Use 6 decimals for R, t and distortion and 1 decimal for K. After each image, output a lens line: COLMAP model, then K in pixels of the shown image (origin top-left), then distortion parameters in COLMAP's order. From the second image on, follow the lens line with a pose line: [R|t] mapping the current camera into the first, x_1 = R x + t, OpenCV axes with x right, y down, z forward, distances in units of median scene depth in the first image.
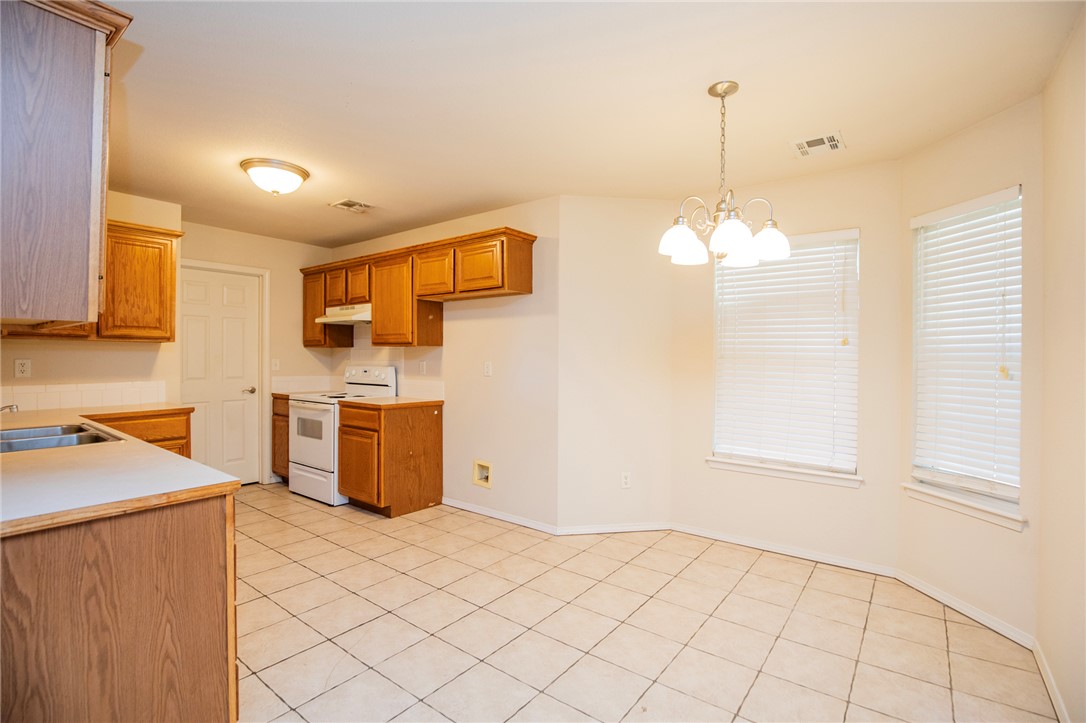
lens RADIAL K [[504.4, 0, 543.6], [0, 504.4, 359.1], [0, 0, 1]] dist [-0.036797, 0.004304]
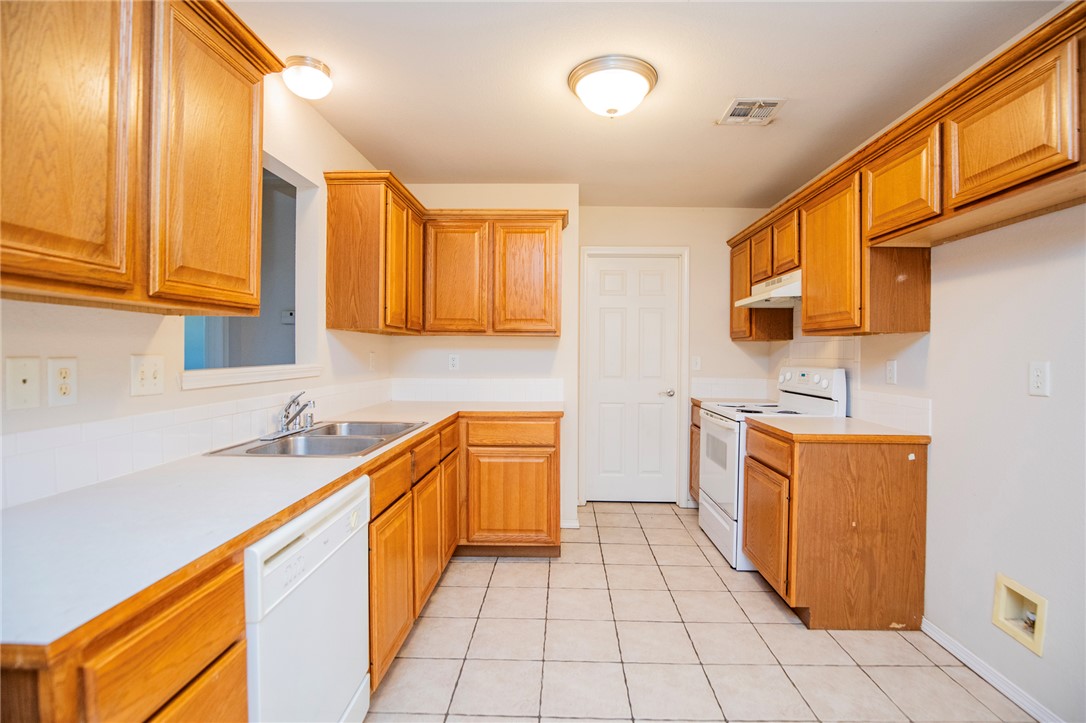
lens RADIAL K [[504.4, 0, 552.0], [0, 504.4, 358.1], [0, 0, 1]] dist [-0.036797, 0.004304]
pose [[0.595268, 0.007470, -0.803493, -0.022128], [-0.007766, 0.999964, 0.003543, 0.002848], [0.803490, 0.004131, 0.595304, 0.395045]]
